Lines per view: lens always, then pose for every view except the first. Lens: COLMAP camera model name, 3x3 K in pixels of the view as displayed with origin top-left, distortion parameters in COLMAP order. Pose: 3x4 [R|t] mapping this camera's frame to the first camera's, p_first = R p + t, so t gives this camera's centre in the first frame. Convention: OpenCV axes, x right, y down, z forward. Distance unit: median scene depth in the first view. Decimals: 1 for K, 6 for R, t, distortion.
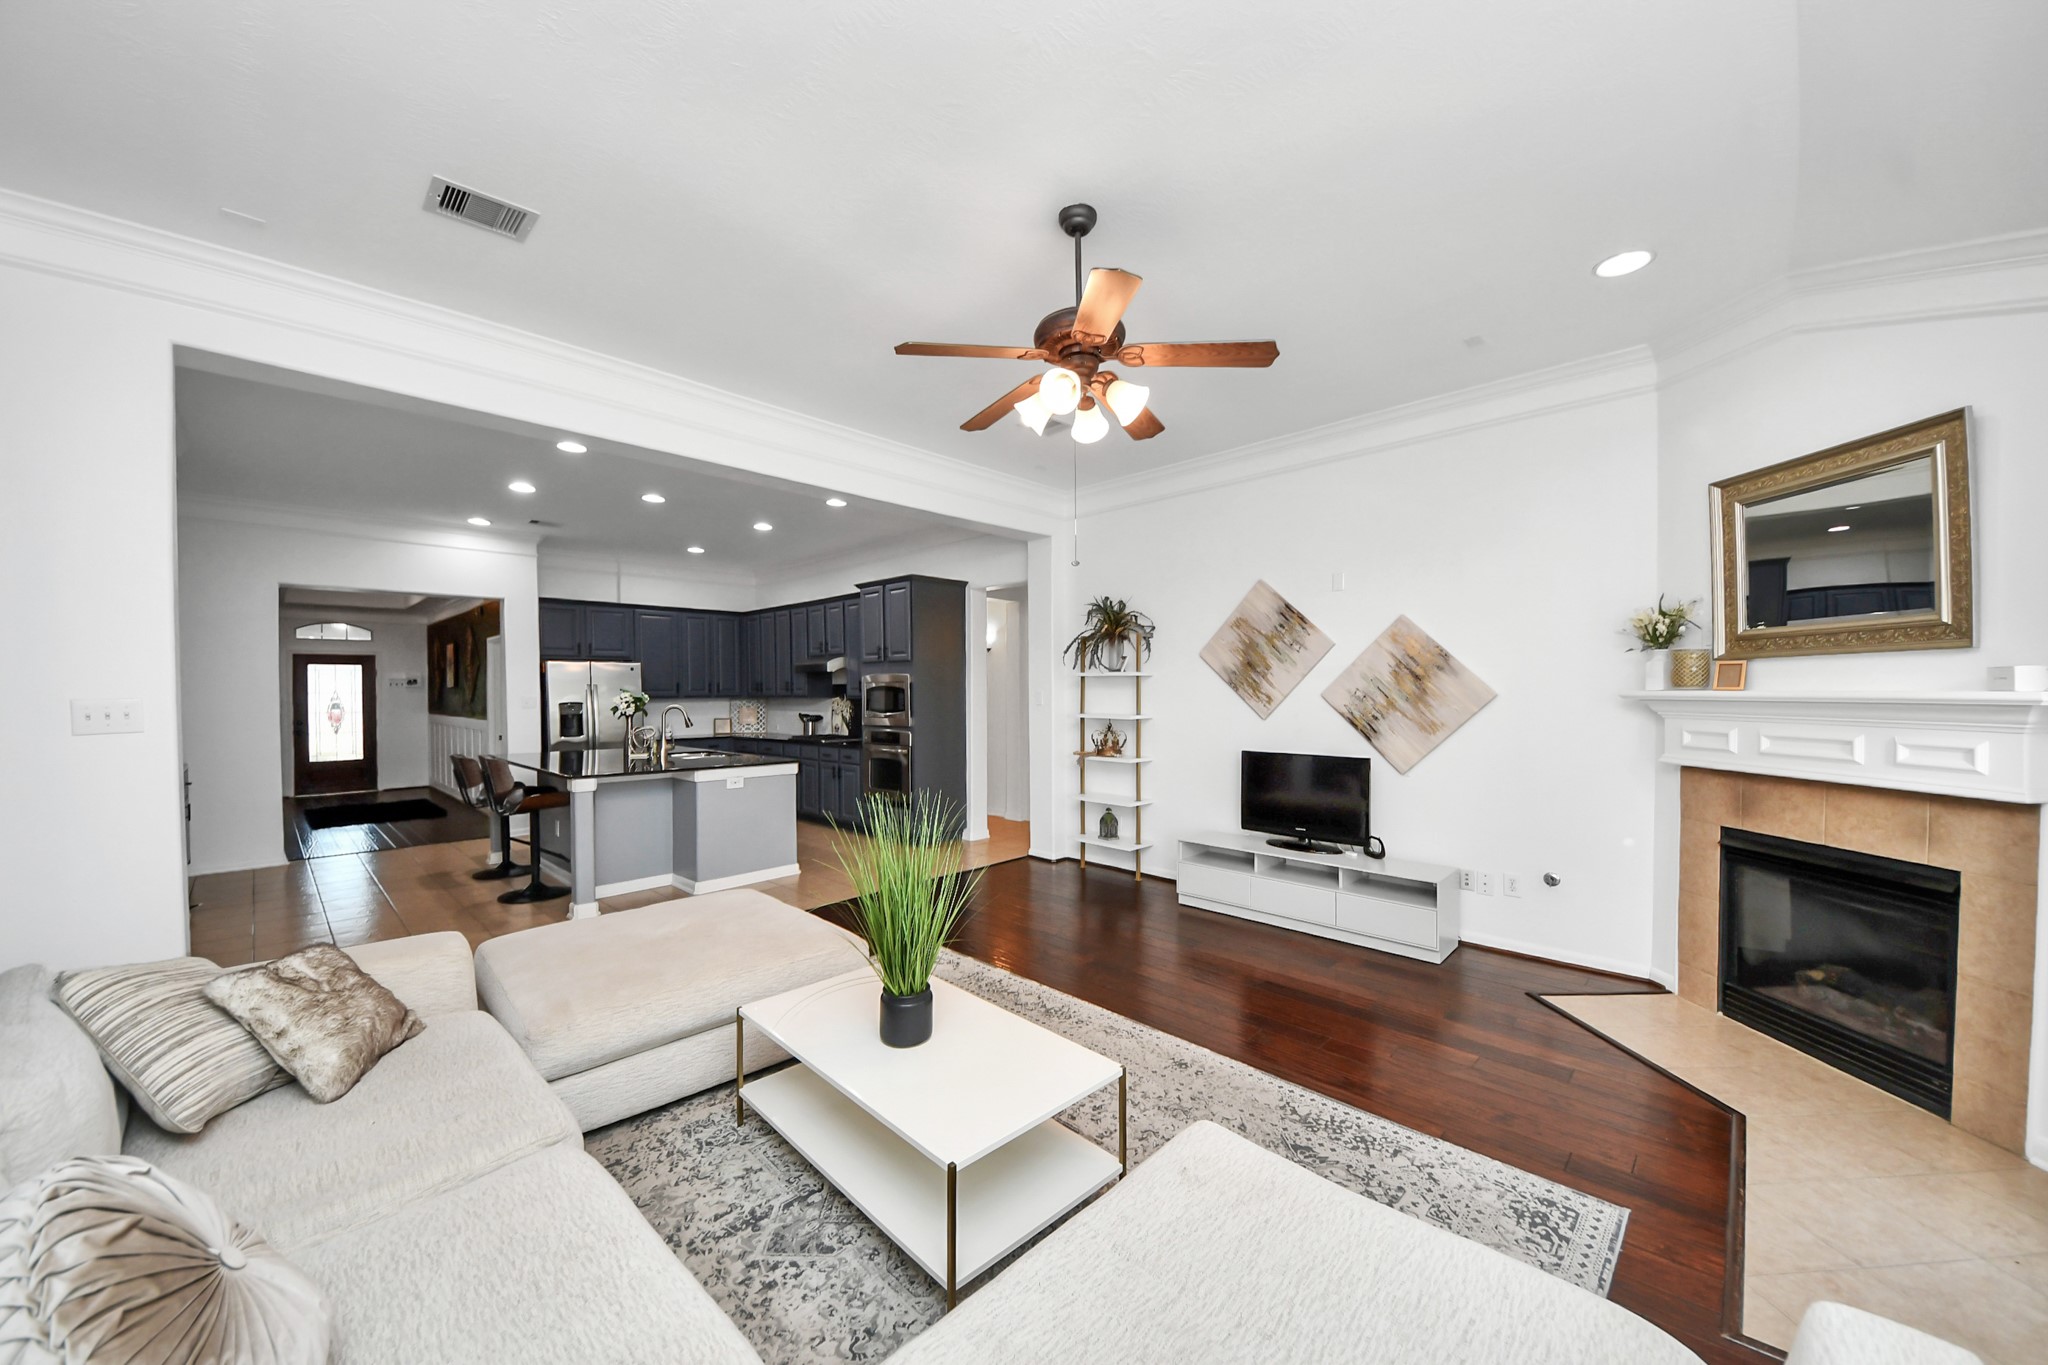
lens RADIAL K [[725.8, 0, 1016.6], [0, 725.8, 696.5], [0, 0, 1]] dist [0.040734, -0.025470]
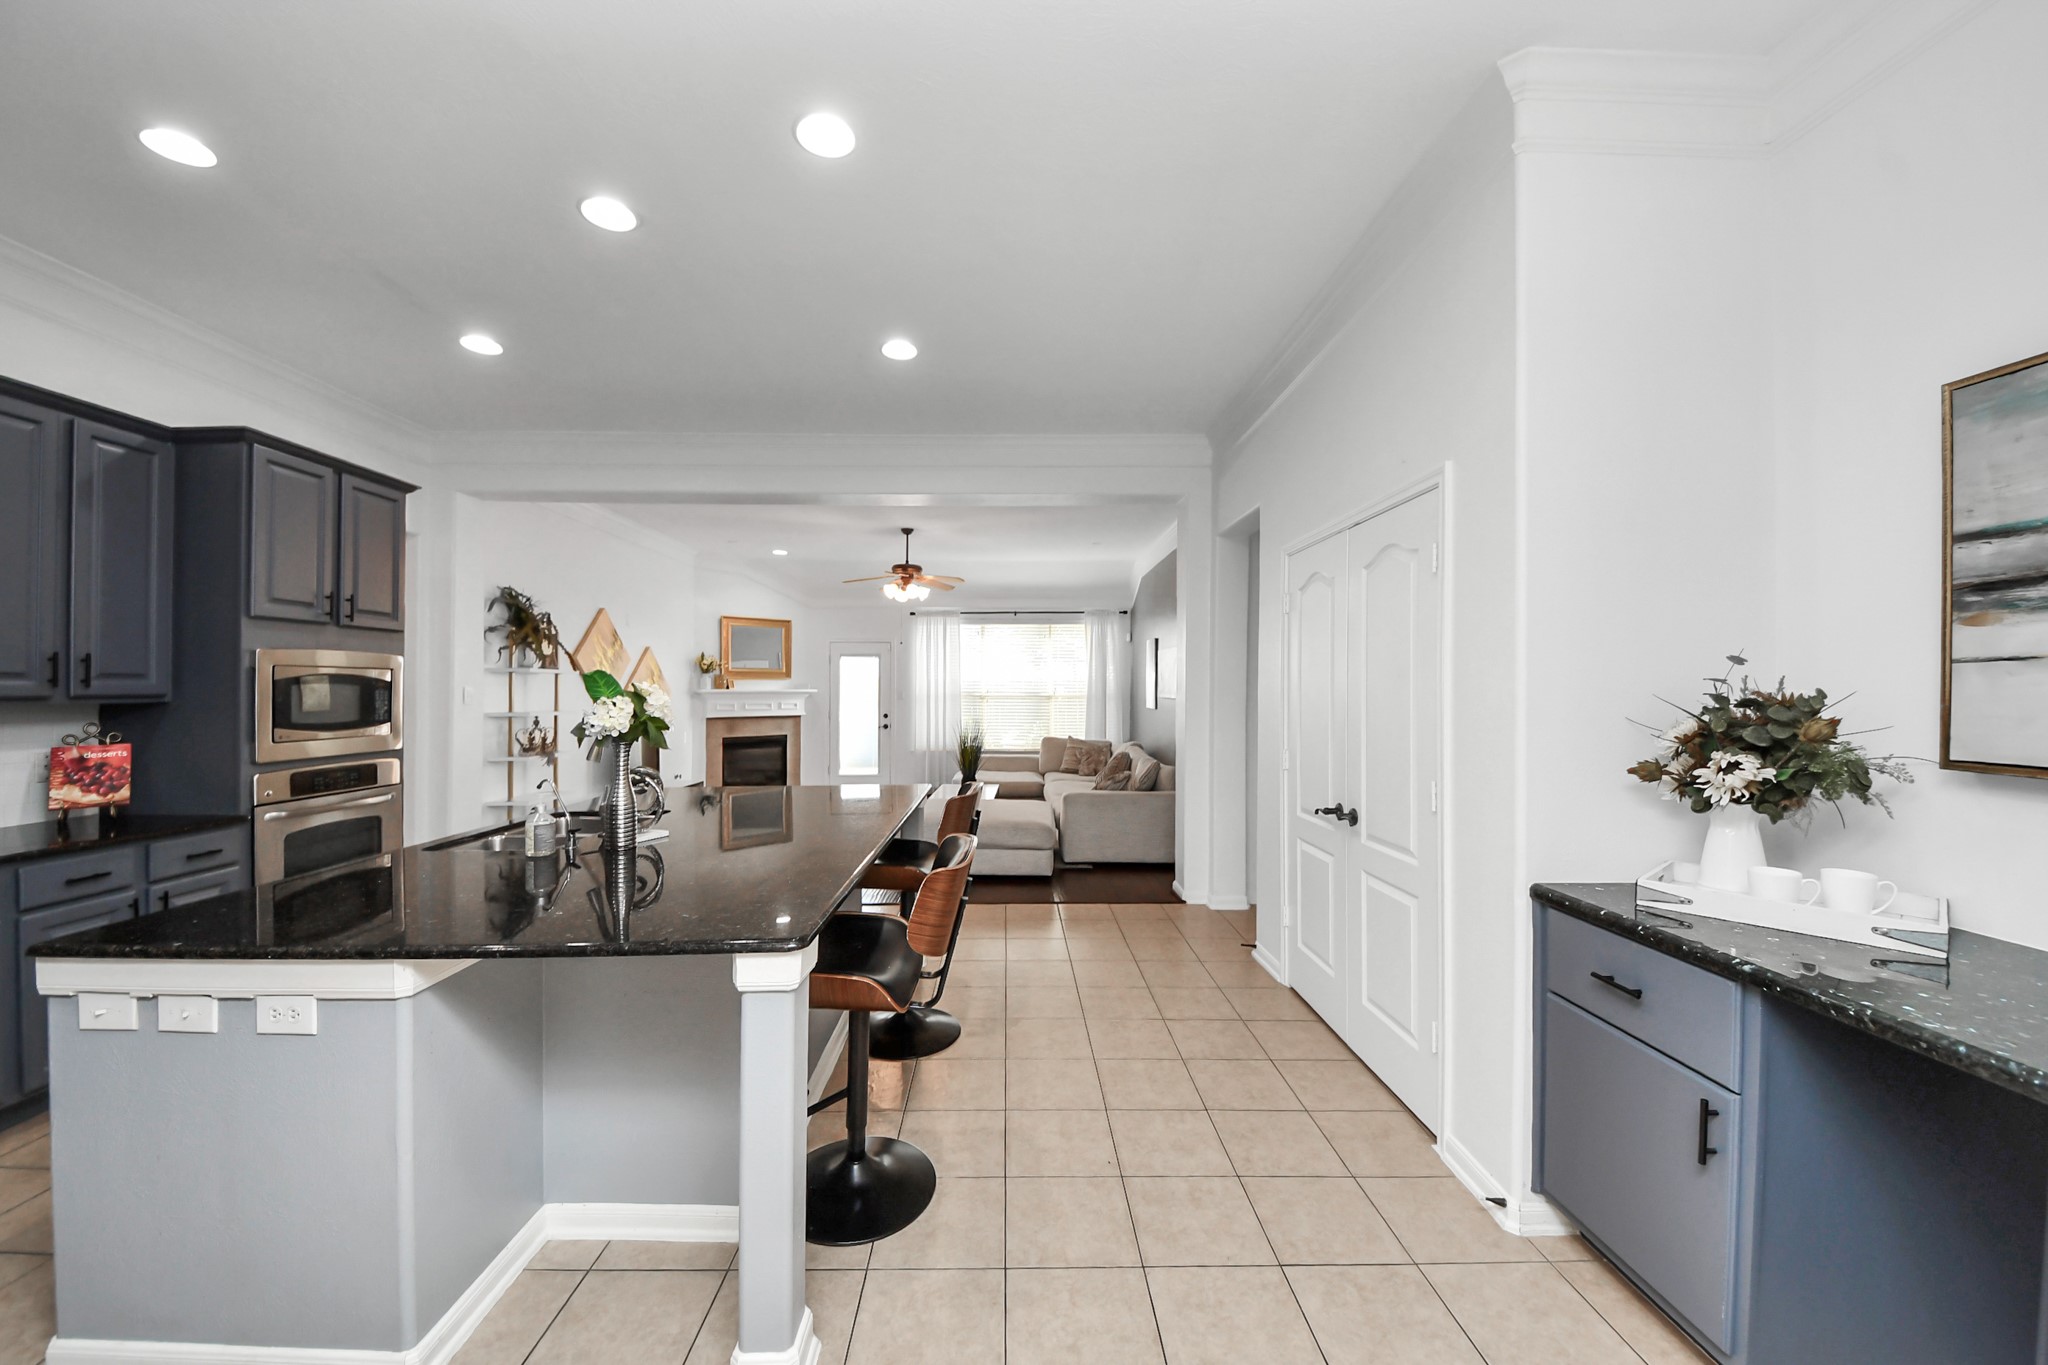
lens RADIAL K [[757.1, 0, 1015.2], [0, 757.1, 680.3], [0, 0, 1]] dist [0.018065, -0.010421]
pose [[-0.702074, 0.016323, 0.711917, -1.251983], [0.013514, 0.999863, -0.009598, 0.000275], [-0.711976, 0.002882, -0.702198, 1.488572]]
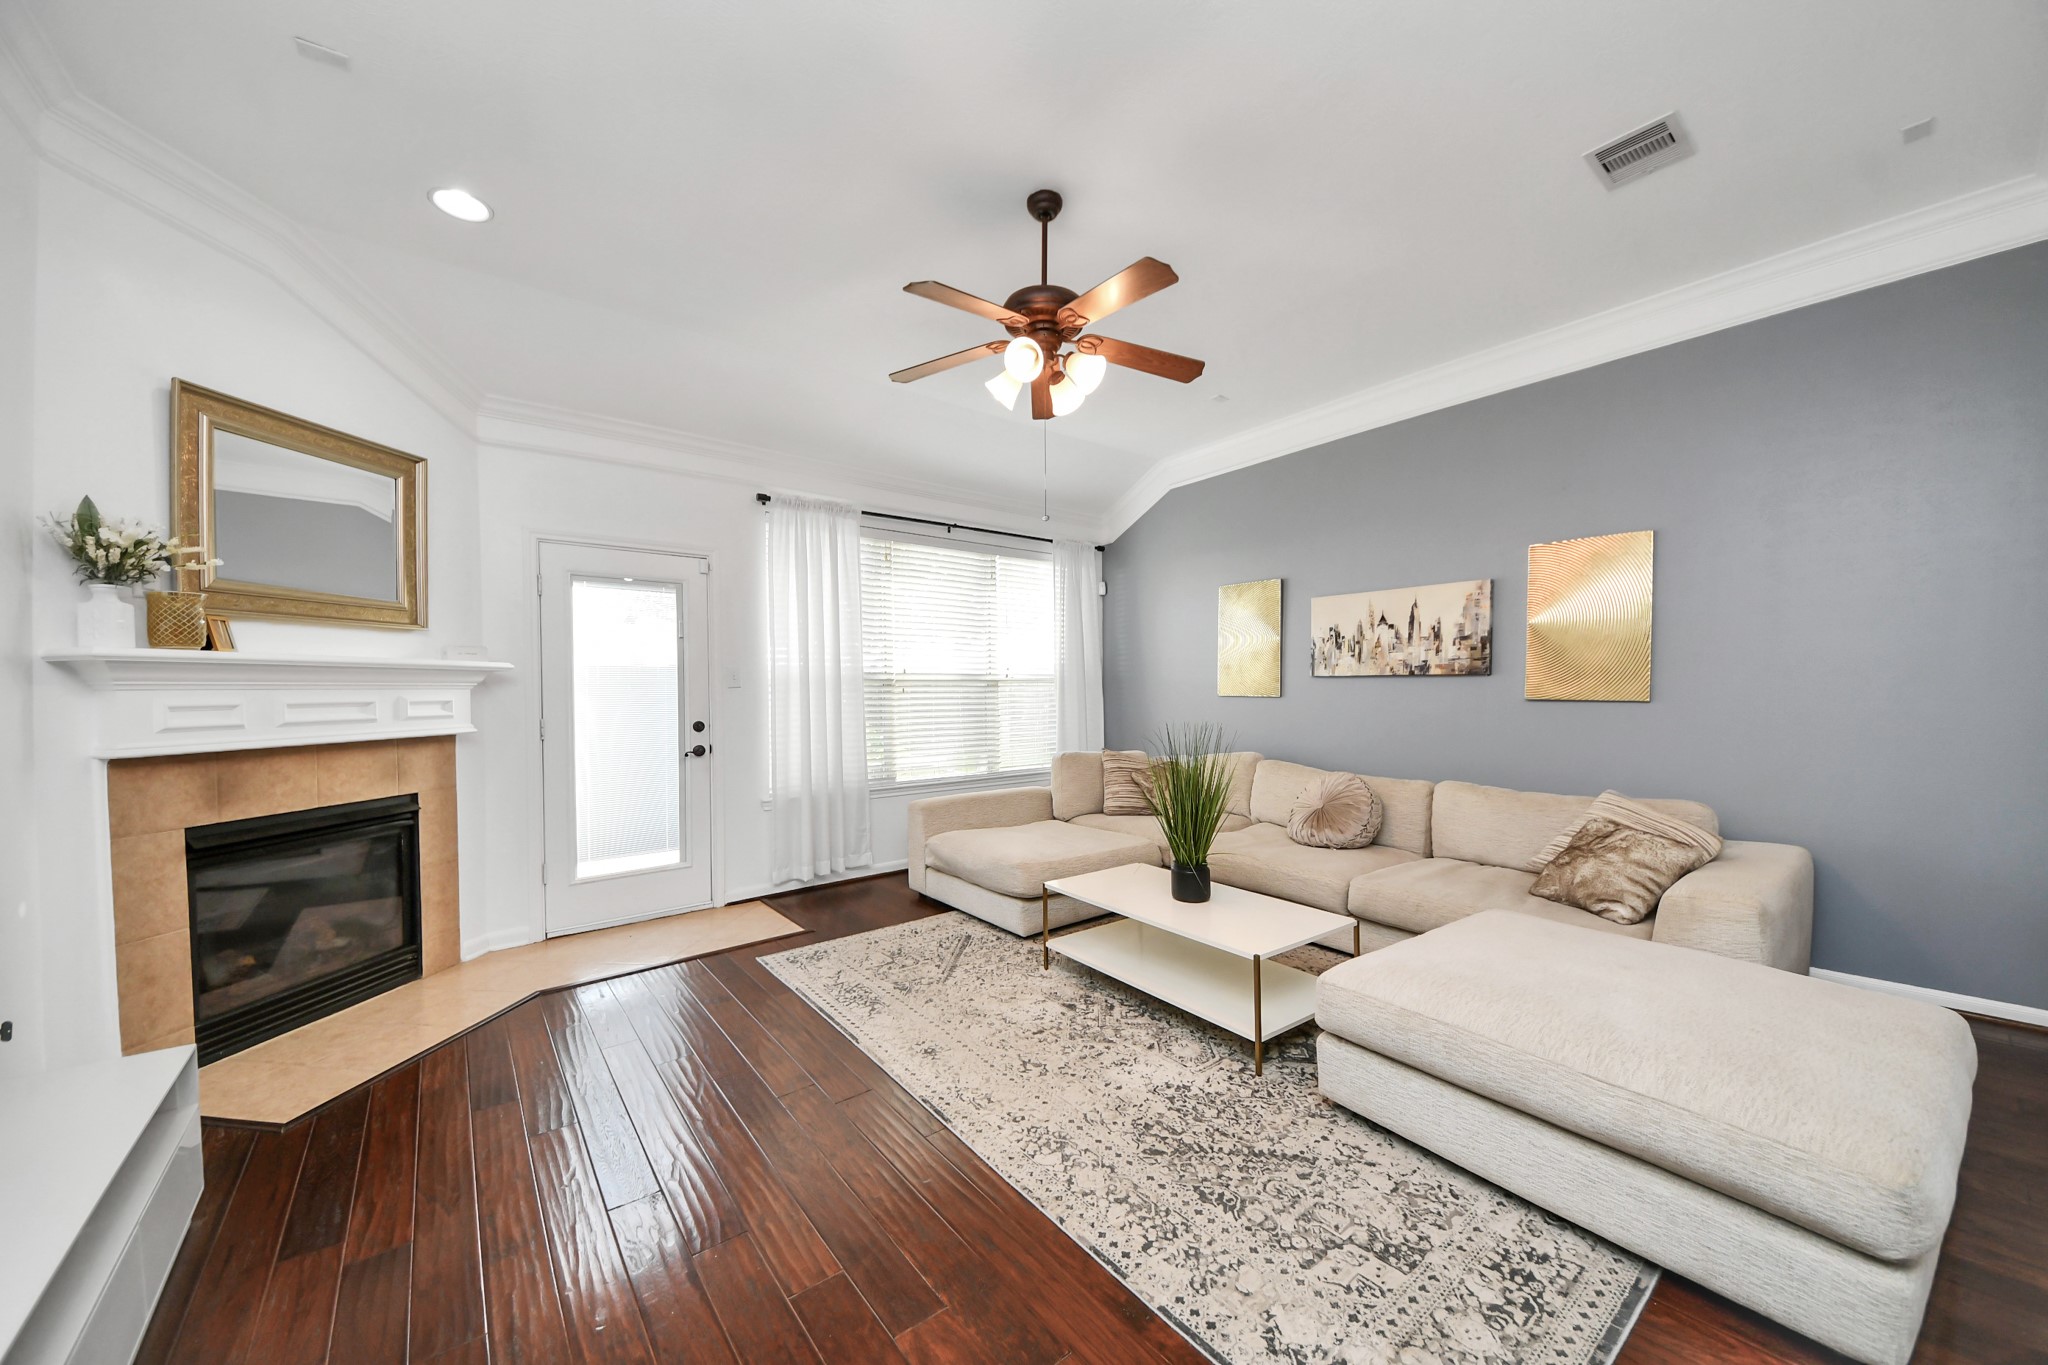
lens RADIAL K [[725.8, 0, 1016.6], [0, 725.8, 696.5], [0, 0, 1]] dist [0.040734, -0.025470]
pose [[-0.989721, 0.015390, 0.142182, -0.009845], [0.018608, 0.999599, 0.021333, 0.025295], [-0.141797, 0.023760, -0.989611, 1.087395]]
